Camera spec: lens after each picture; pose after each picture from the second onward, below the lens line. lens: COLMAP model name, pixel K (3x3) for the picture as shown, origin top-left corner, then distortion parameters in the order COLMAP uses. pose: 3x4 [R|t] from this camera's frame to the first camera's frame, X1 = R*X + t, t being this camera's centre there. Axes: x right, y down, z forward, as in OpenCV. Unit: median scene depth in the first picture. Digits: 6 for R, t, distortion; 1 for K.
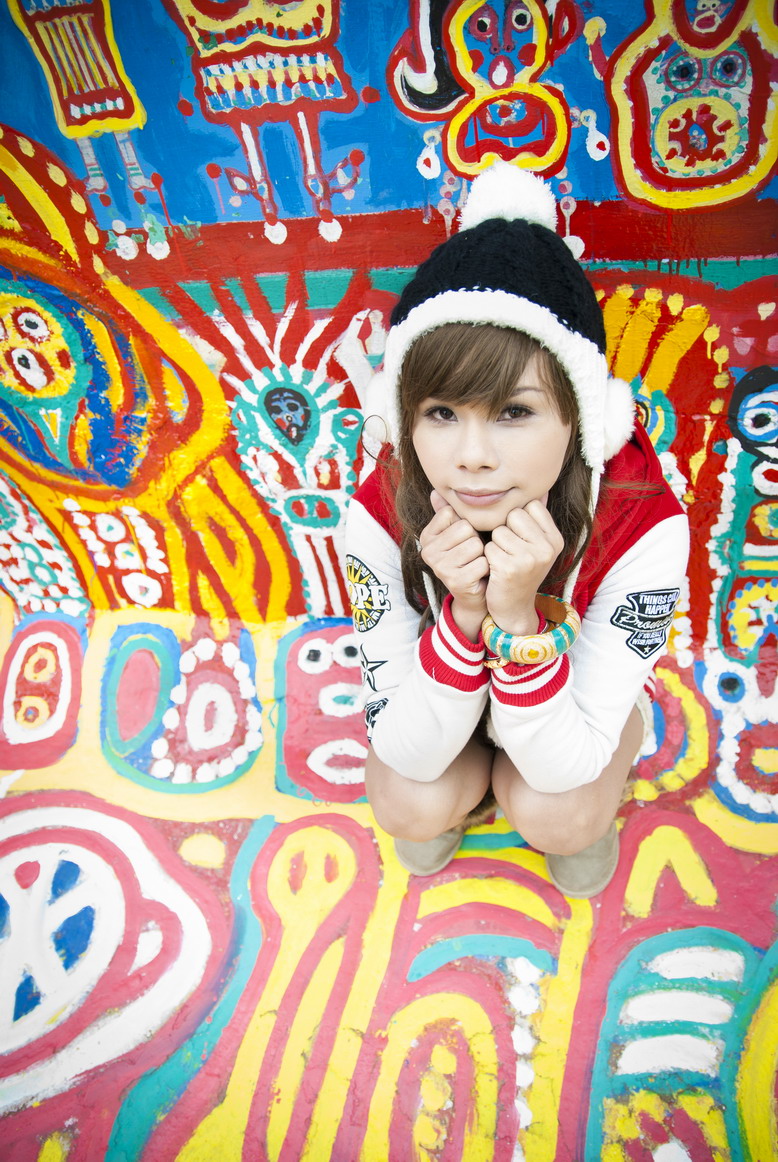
lens RADIAL K [[855.7, 0, 389.0], [0, 855.7, 581.0], [0, 0, 1]] dist [-0.148515, 0.101200]
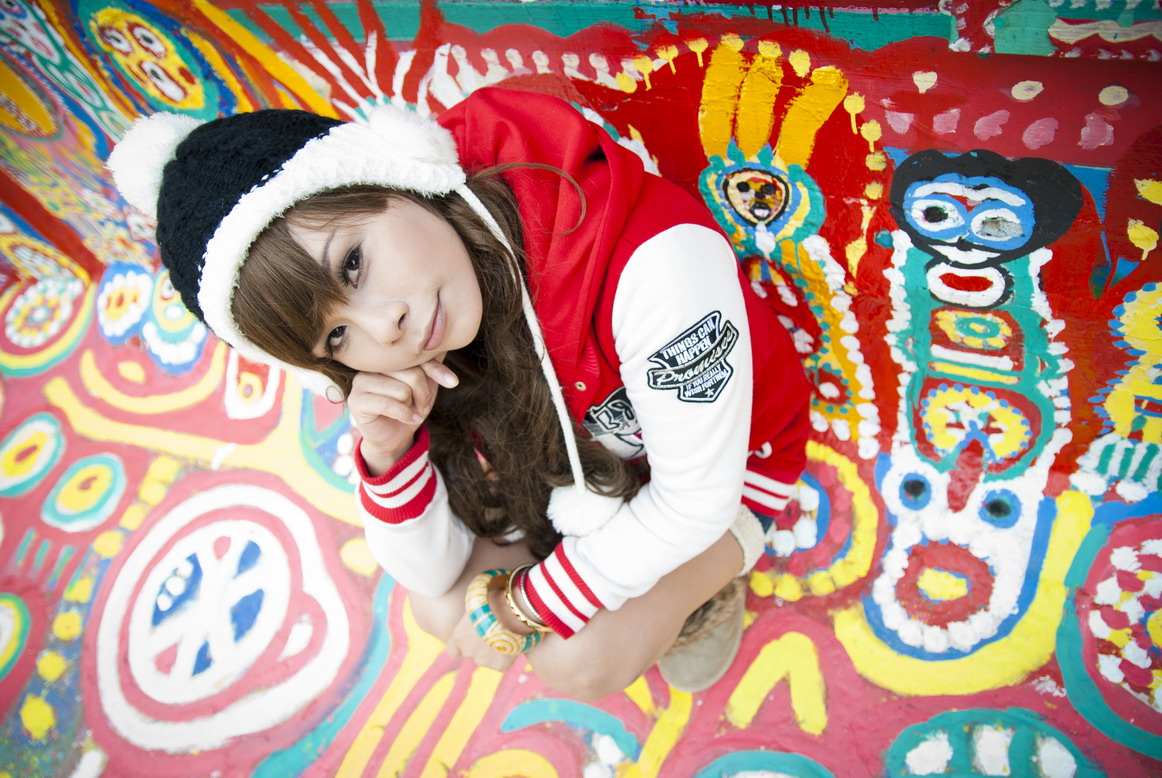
lens RADIAL K [[855.7, 0, 581.0], [0, 855.7, 389.0], [0, 0, 1]] dist [-0.148515, 0.101200]
pose [[0.961791, 0.124794, -0.243688, 0.316837], [-0.054570, 0.959596, 0.276040, -0.212590], [0.268290, -0.252194, 0.929741, 0.172724]]
